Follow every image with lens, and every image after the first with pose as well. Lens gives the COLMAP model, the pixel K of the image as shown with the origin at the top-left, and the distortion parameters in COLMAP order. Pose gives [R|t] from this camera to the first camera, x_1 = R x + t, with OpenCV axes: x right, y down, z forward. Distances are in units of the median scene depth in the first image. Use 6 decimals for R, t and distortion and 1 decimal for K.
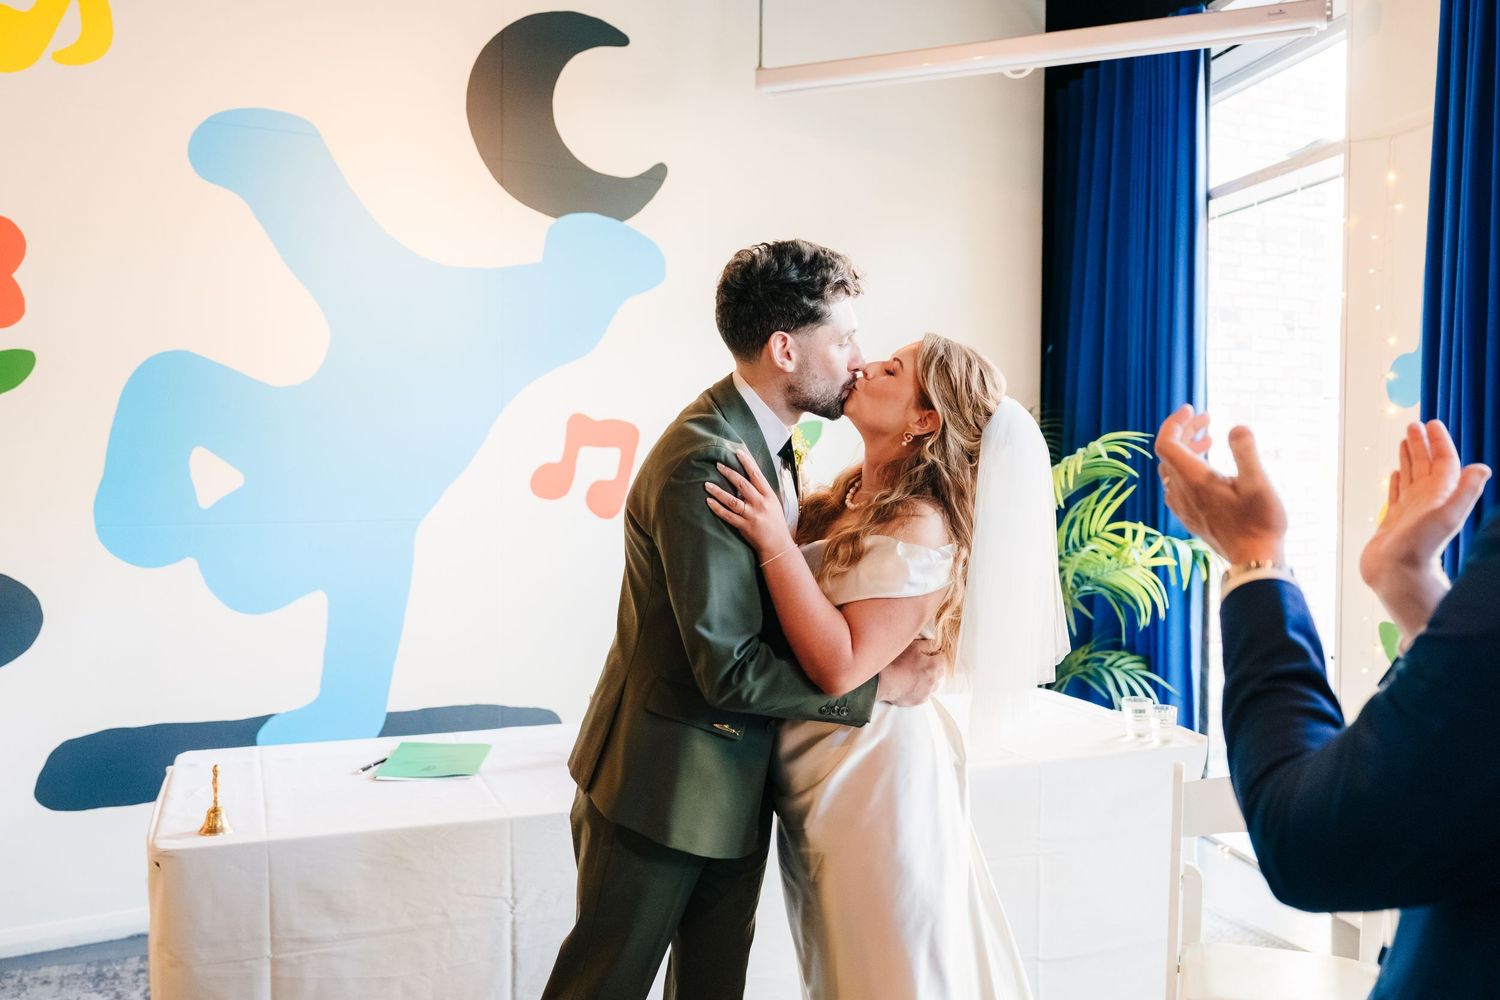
lens RADIAL K [[1252.1, 0, 772.6], [0, 1252.1, 501.6], [0, 0, 1]] dist [0.005330, -0.001256]
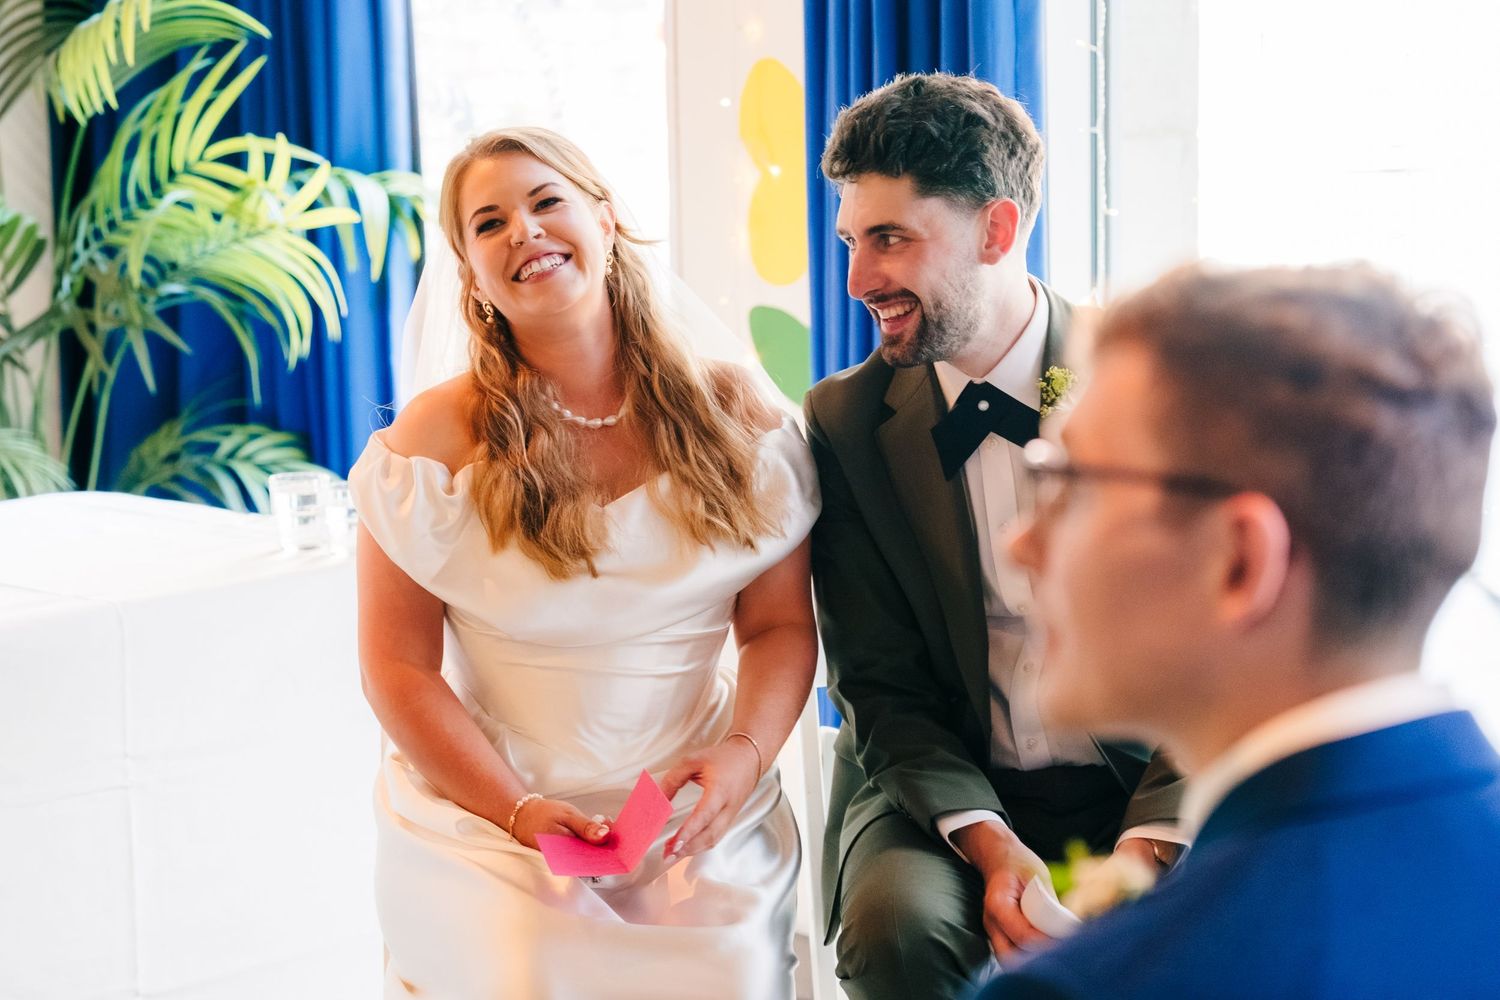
lens RADIAL K [[3161.3, 0, 750.0], [0, 3161.3, 500.0], [0, 0, 1]] dist [-0.068903, -0.119430]
pose [[0.904346, -0.080846, 0.419073, -0.045733], [0.032684, 0.992131, 0.120866, 0.013963], [-0.425547, -0.095608, 0.899872, -0.128172]]
